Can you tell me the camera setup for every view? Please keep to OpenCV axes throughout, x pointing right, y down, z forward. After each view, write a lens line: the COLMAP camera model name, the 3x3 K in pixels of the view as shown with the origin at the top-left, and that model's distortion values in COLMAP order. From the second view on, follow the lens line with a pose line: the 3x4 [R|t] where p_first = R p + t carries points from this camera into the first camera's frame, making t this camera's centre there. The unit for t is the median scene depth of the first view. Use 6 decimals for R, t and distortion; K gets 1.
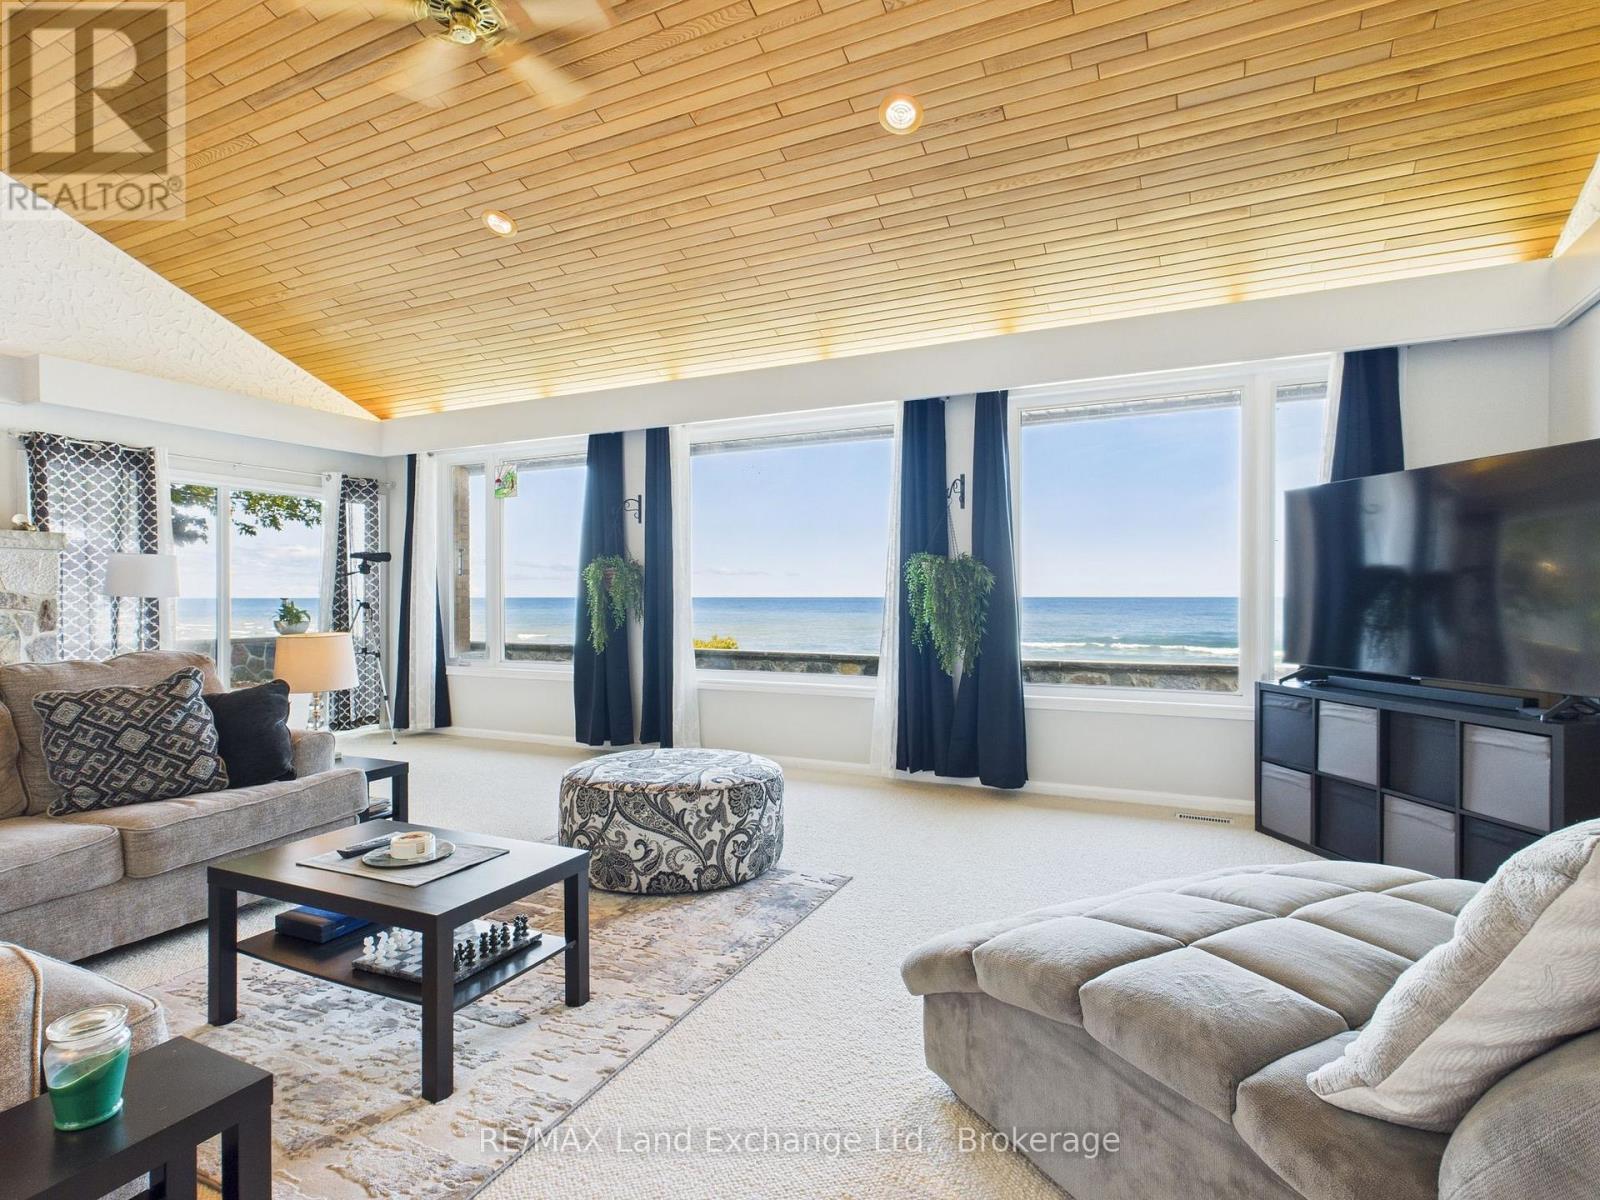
lens RADIAL K [[842.6, 0, 786.3], [0, 842.6, 593.9], [0, 0, 1]] dist [-0.002077, -0.000668]
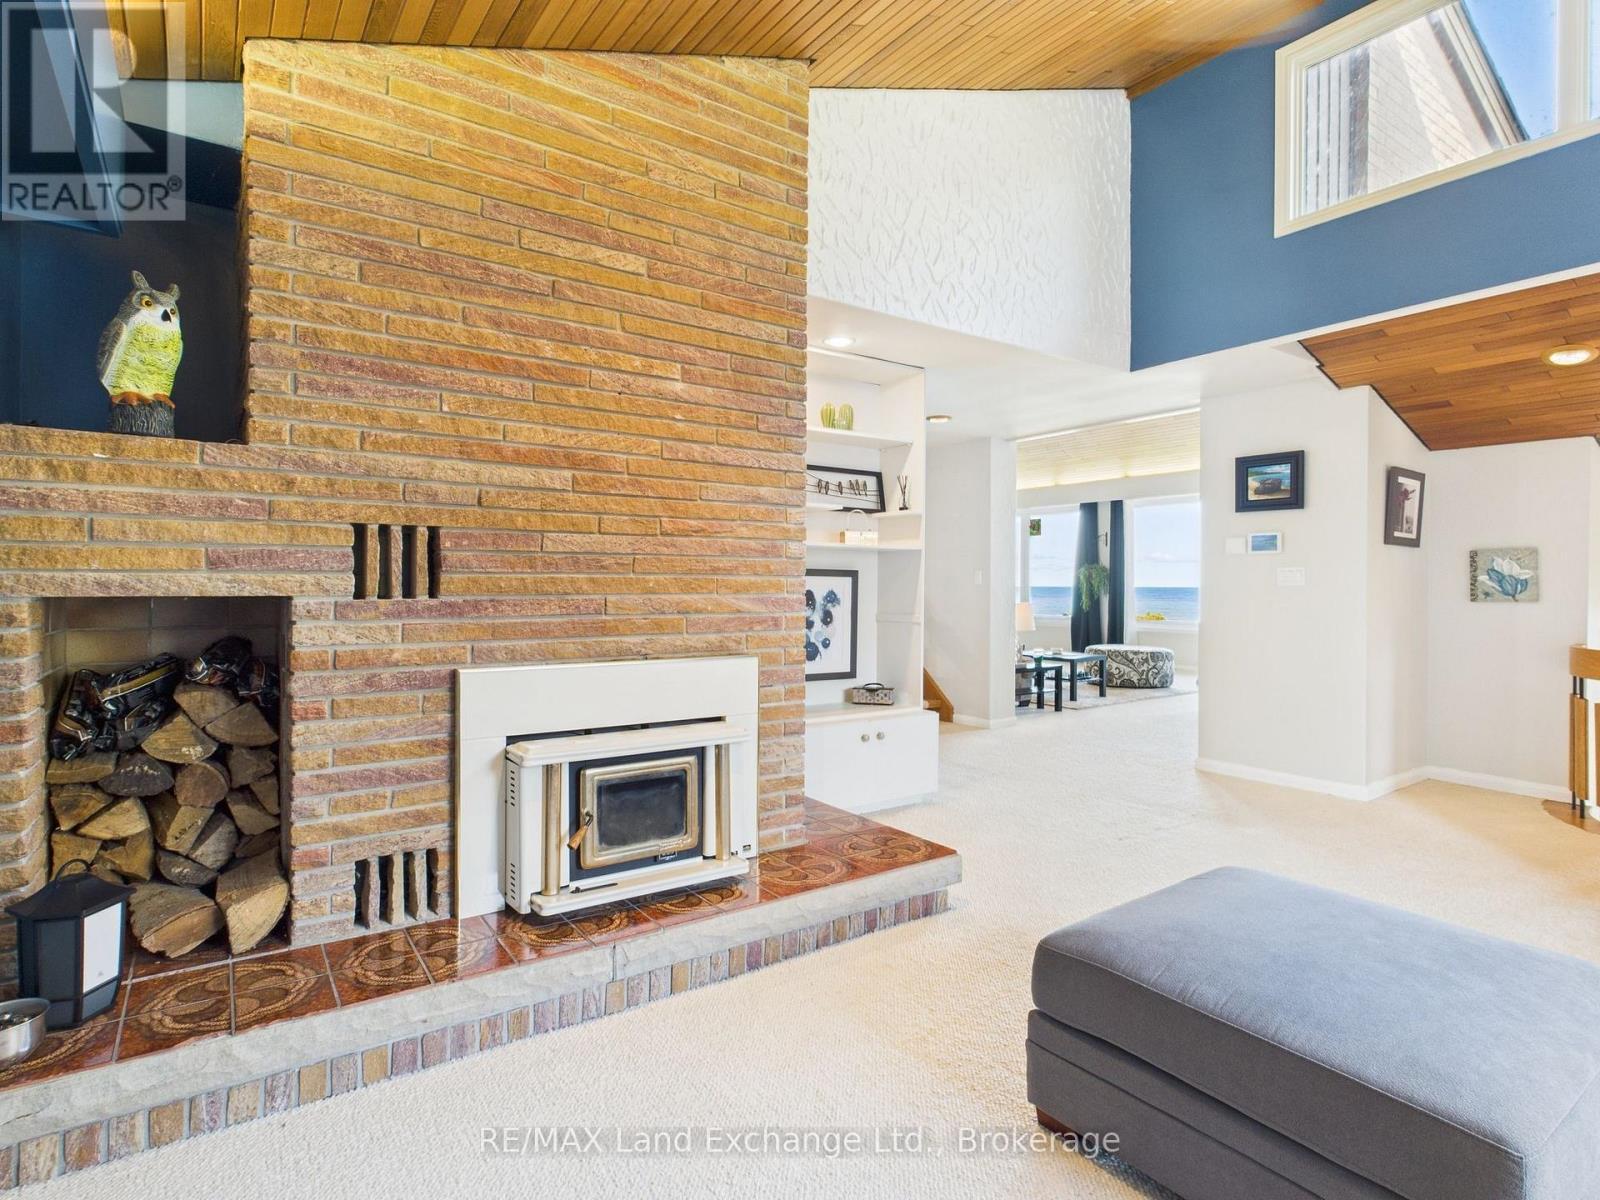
lens RADIAL K [[842.6, 0, 796.2], [0, 842.6, 594.2], [0, 0, 1]] dist [-0.002077, -0.000668]
pose [[0.883734, 0.005145, -0.467961, 0.115000], [0.003395, 0.999843, 0.017405, -0.009805], [0.467977, -0.016970, 0.883578, -1.158806]]
